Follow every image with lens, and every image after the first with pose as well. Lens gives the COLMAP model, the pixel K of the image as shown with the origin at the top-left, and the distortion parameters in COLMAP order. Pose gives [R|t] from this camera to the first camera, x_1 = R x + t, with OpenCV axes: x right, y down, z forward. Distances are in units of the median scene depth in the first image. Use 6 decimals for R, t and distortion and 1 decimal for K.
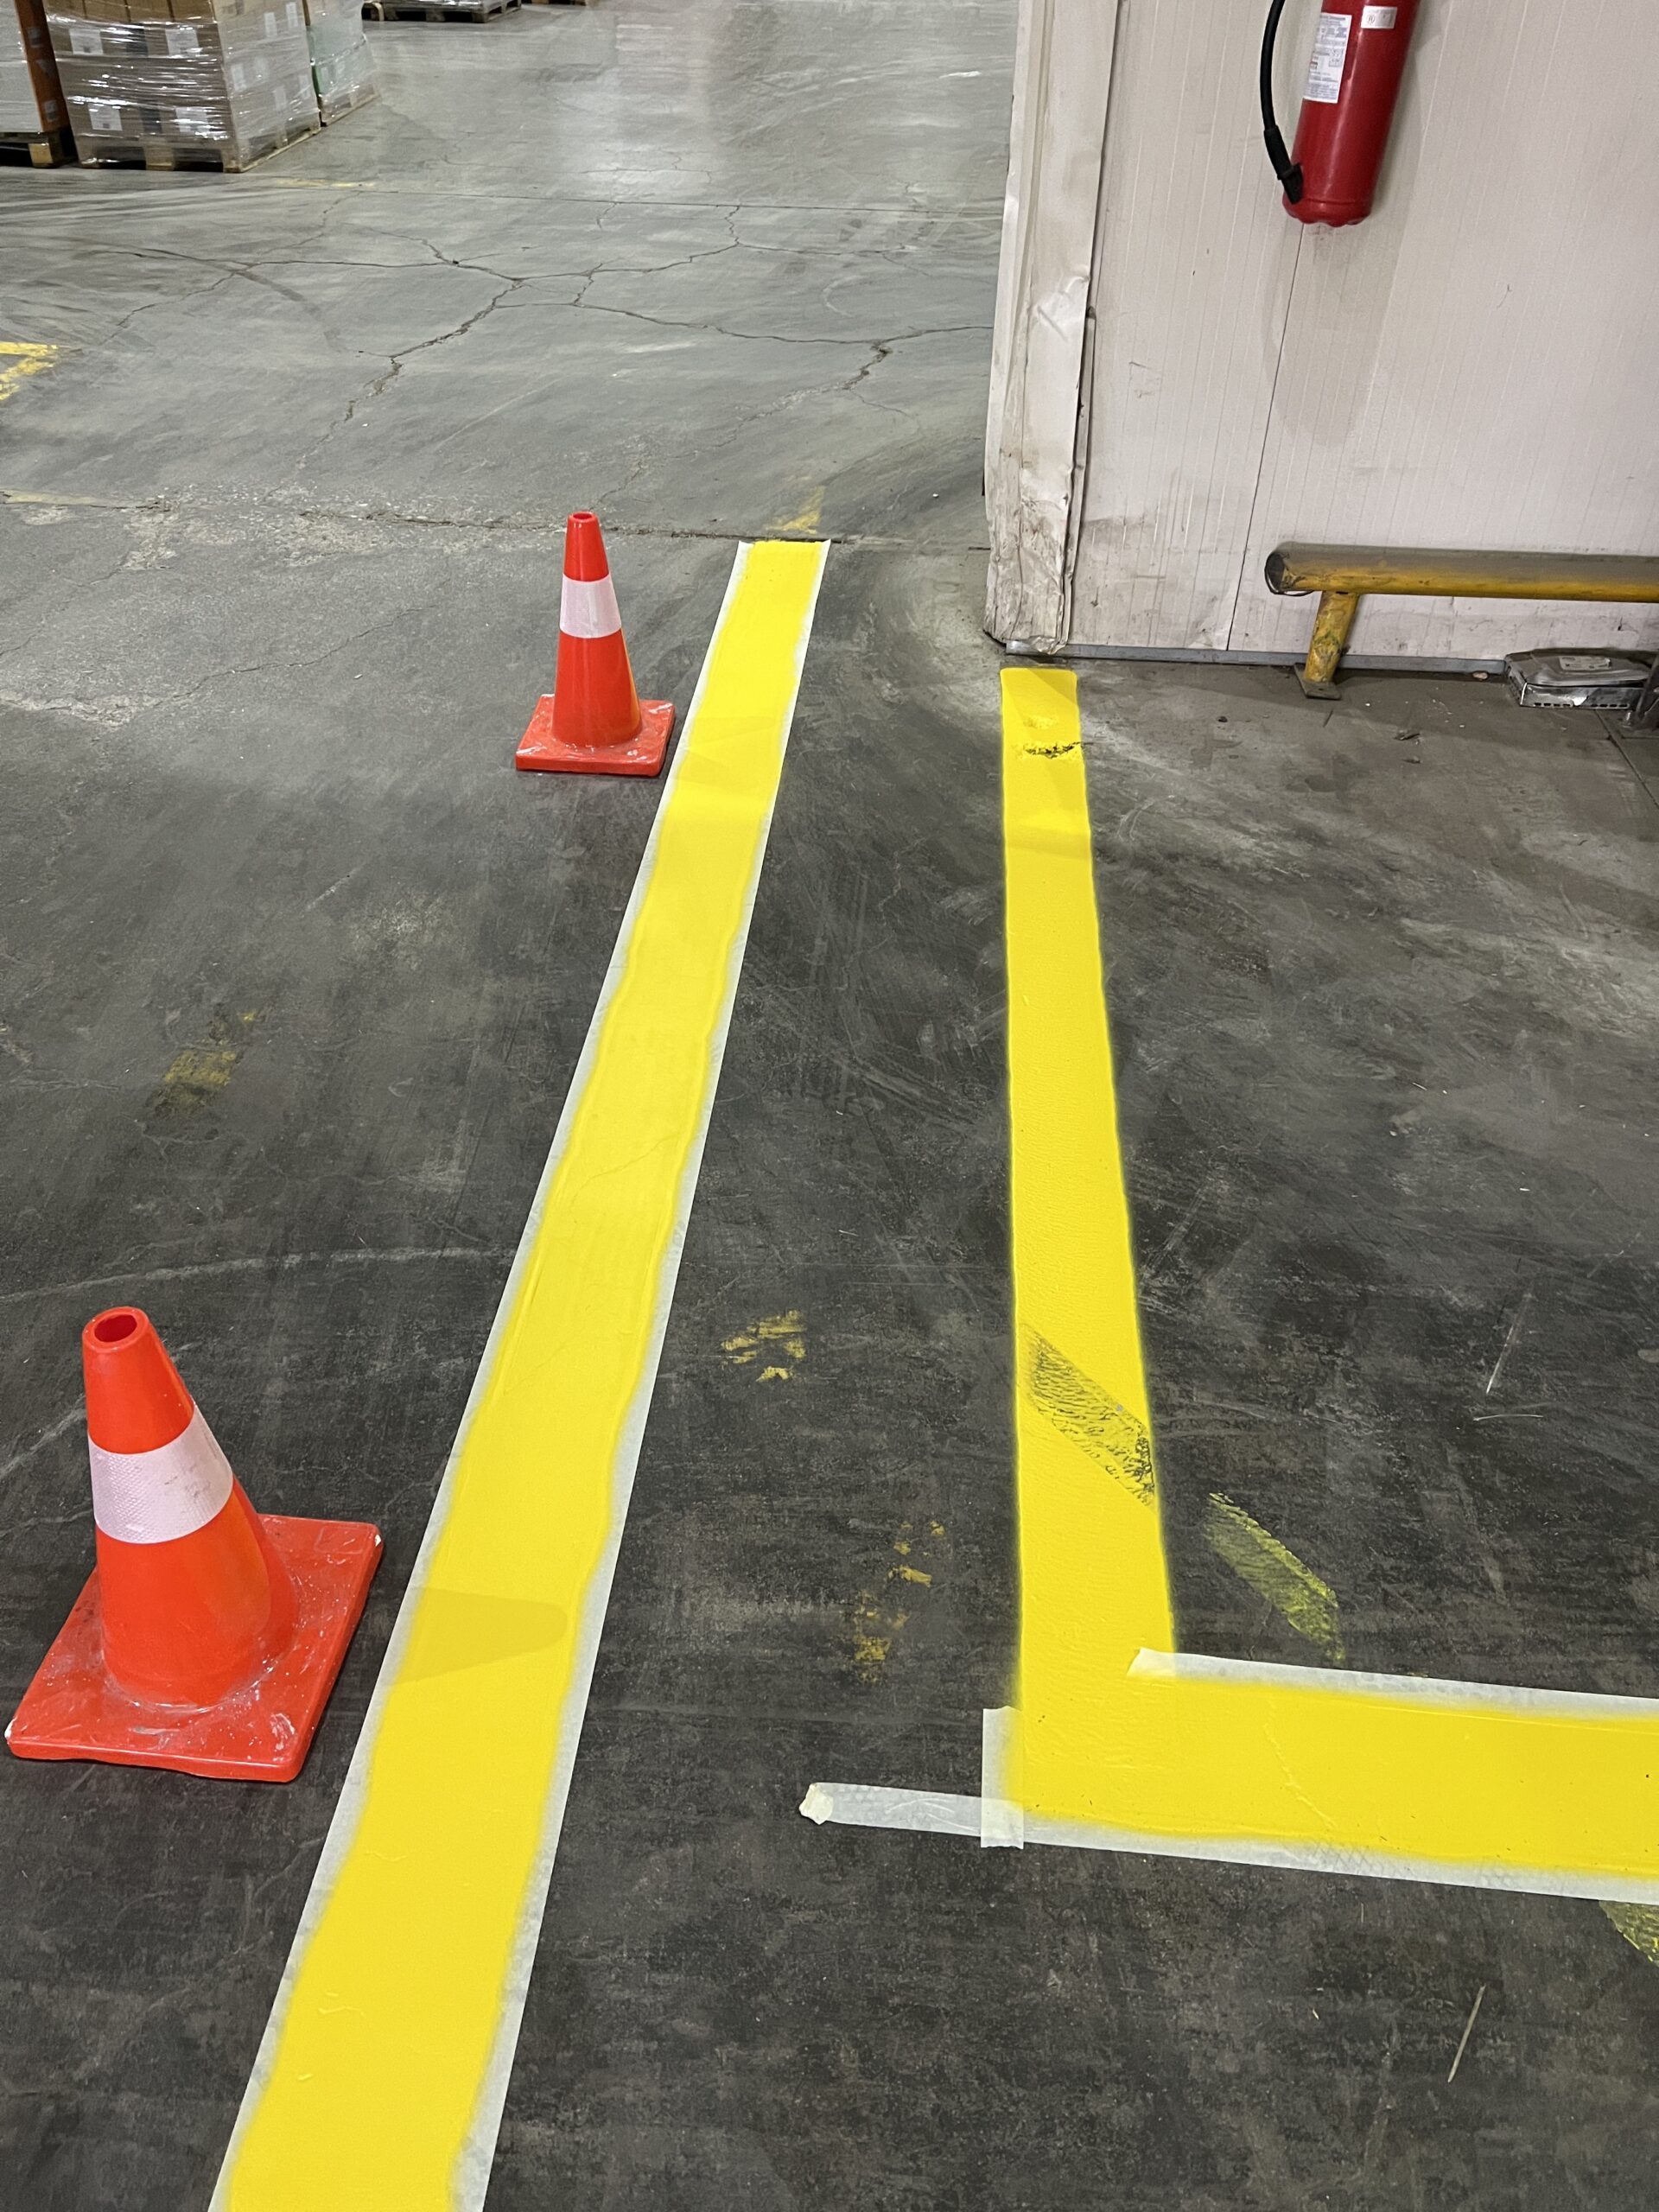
lens RADIAL K [[1644.3, 0, 818.5], [0, 1644.3, 1101.3], [0, 0, 1]] dist [0.023863, -0.037643]
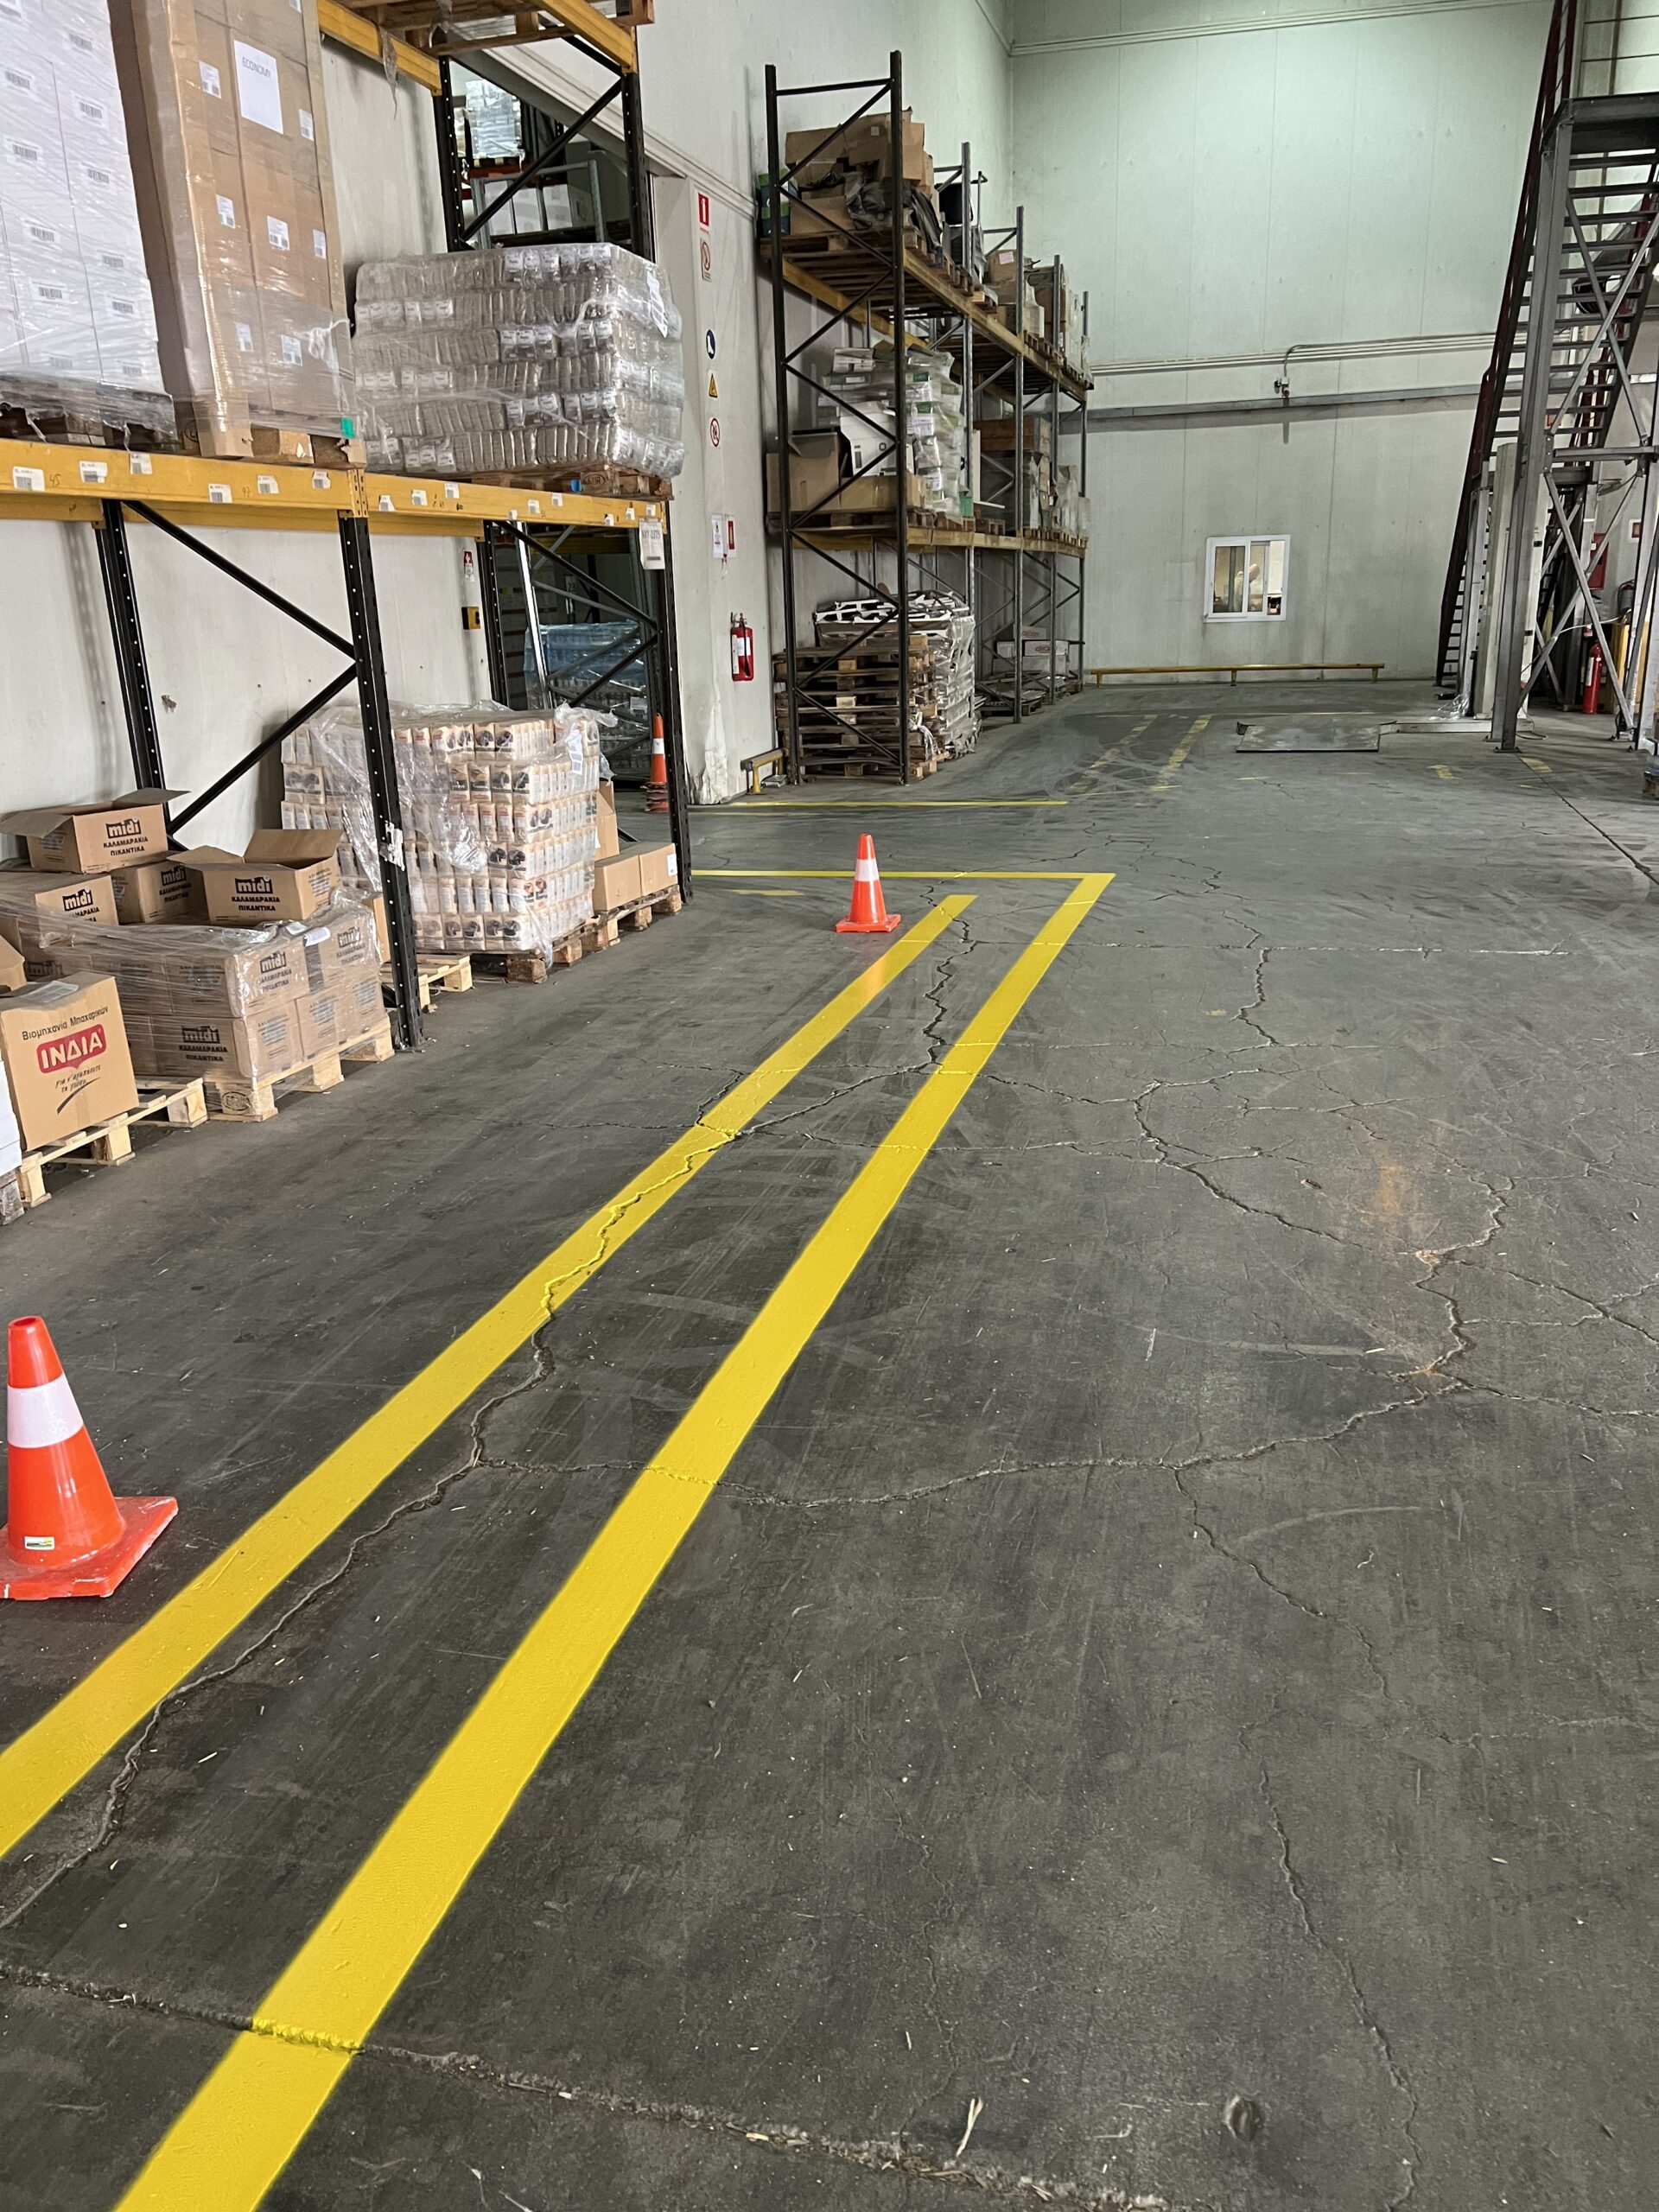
lens RADIAL K [[1644.3, 0, 830.6], [0, 1644.3, 1124.4], [0, 0, 1]] dist [0.023863, -0.037643]
pose [[0.174648, -0.322457, 0.930333, -4.197909], [0.627721, 0.764412, 0.147108, -0.149838], [-0.758593, 0.558298, 0.335916, 0.032568]]
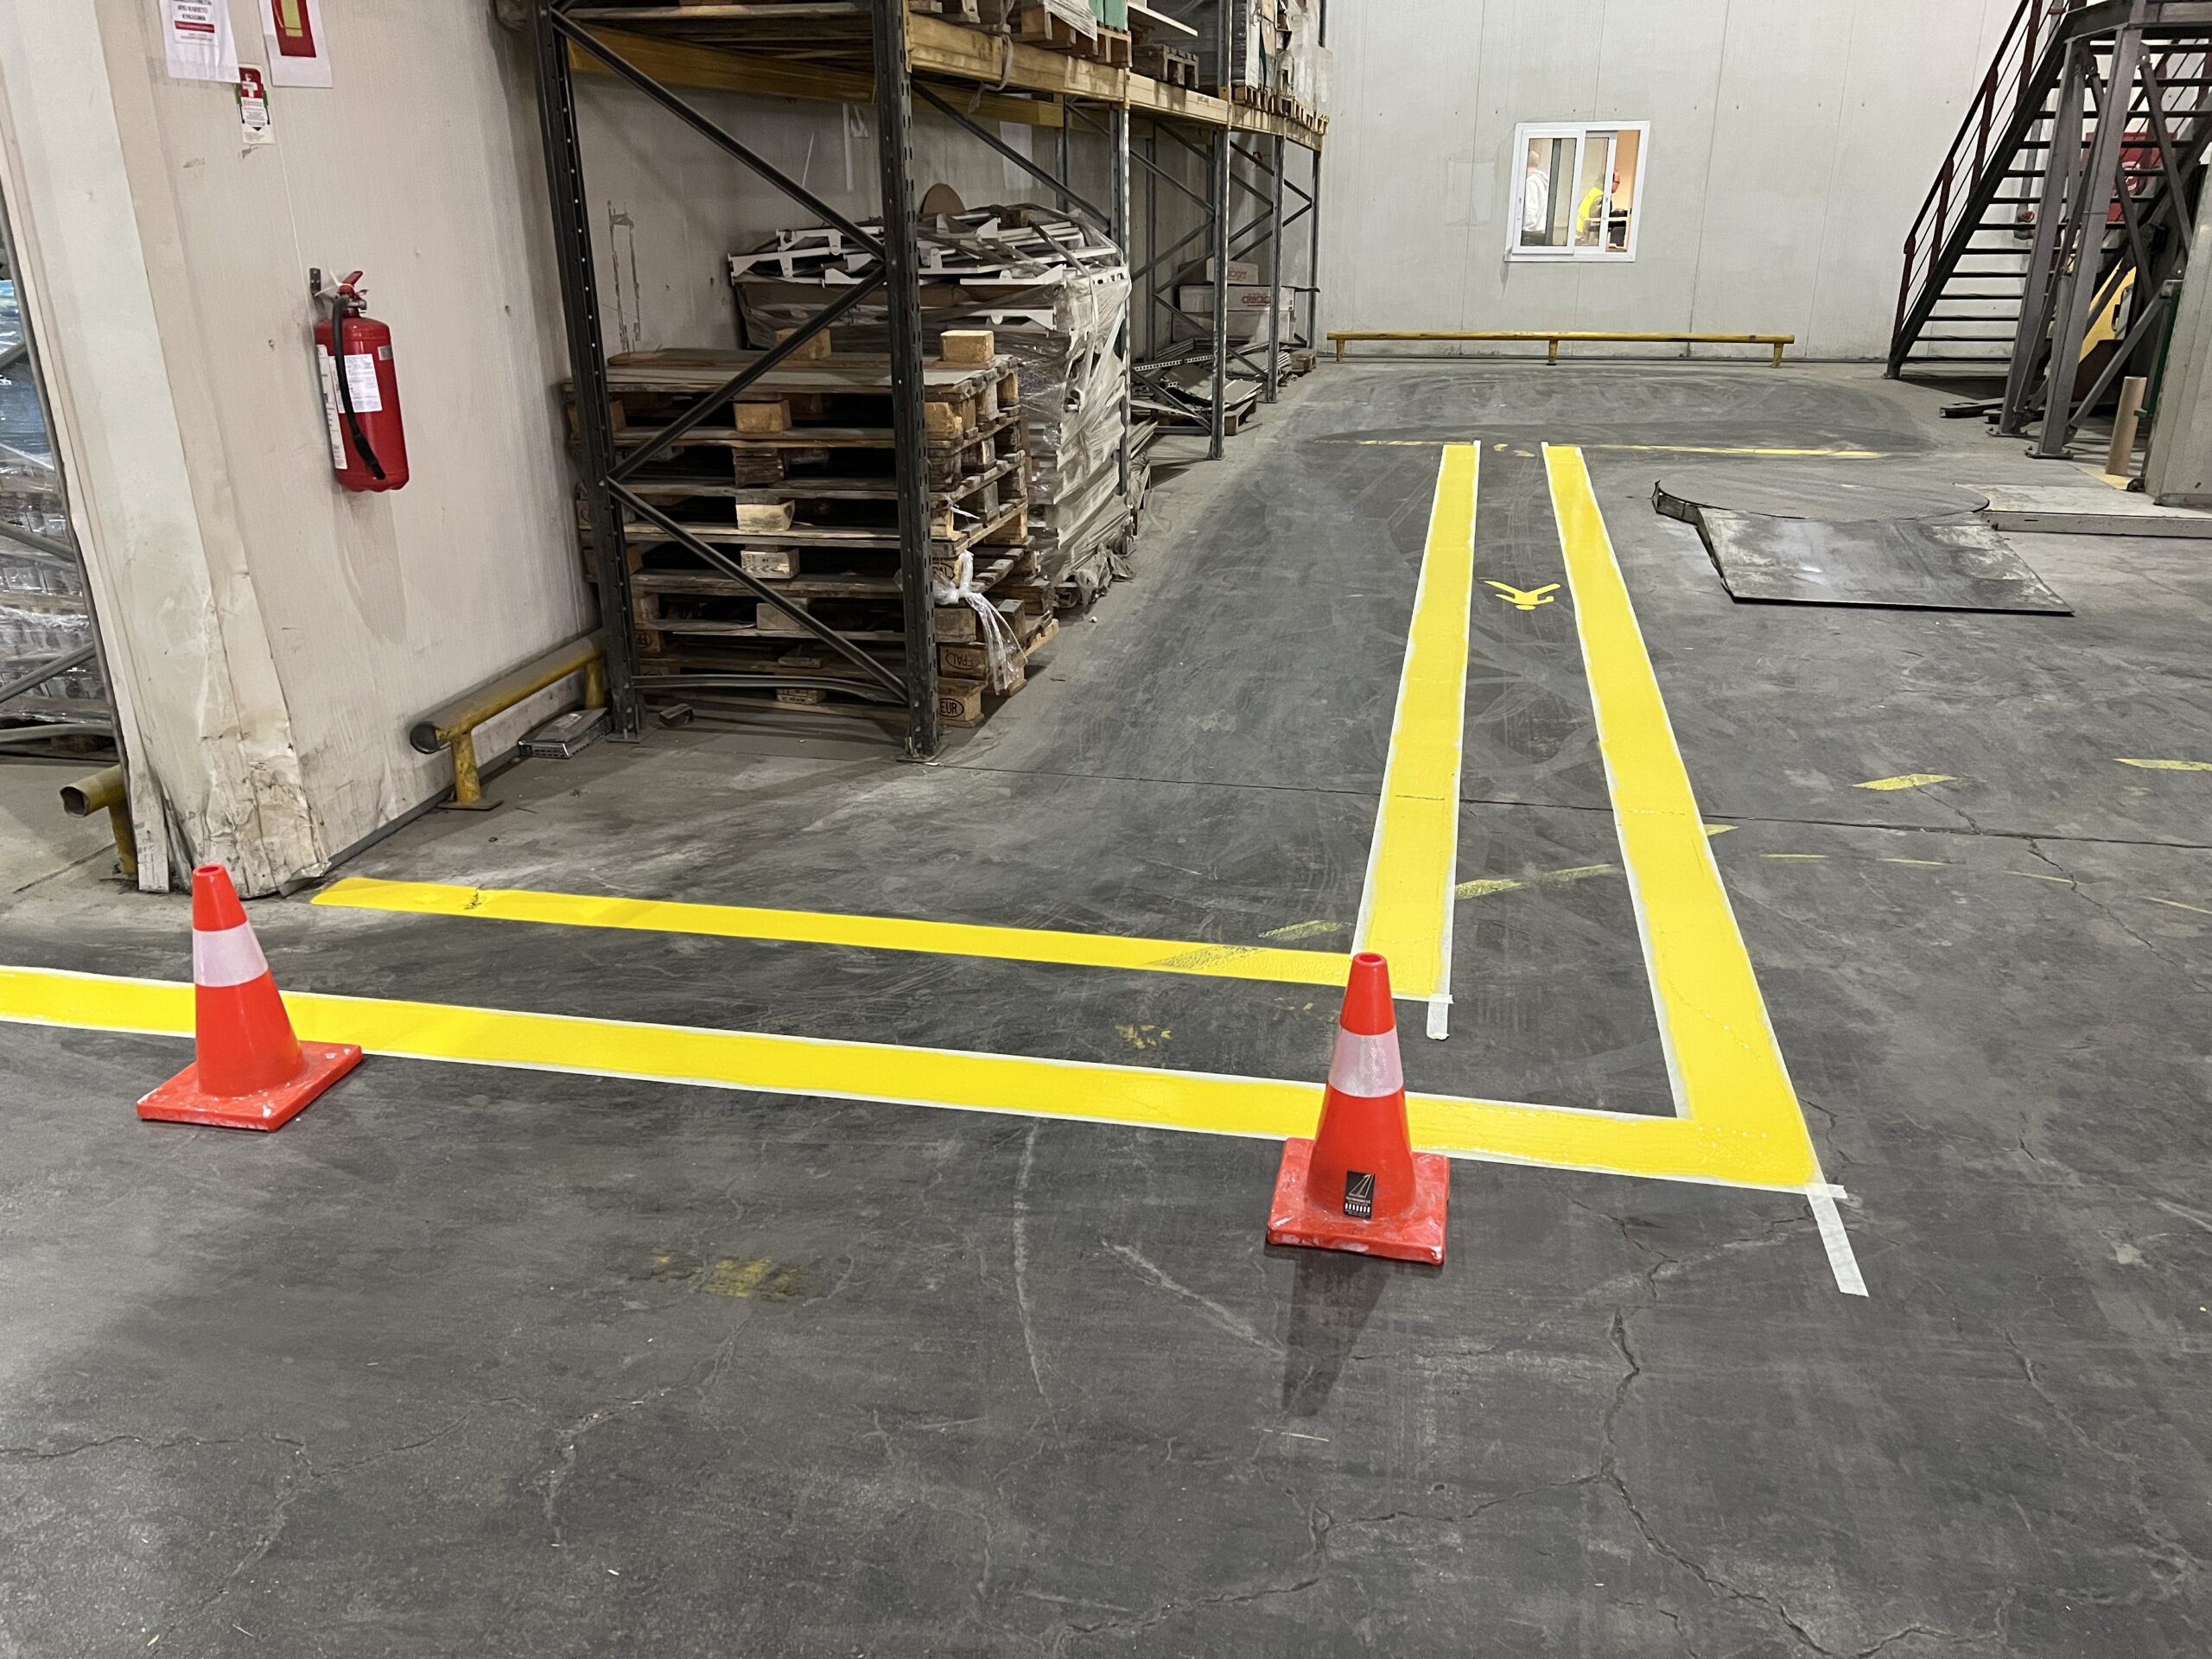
lens RADIAL K [[1644.3, 0, 1114.0], [0, 1644.3, 808.6], [0, 0, 1]] dist [0.023863, -0.037643]
pose [[0.117423, -0.364040, 0.923952, -1.012743], [0.612333, 0.759015, 0.221235, -0.279841], [-0.781831, 0.539788, 0.312040, 0.257931]]
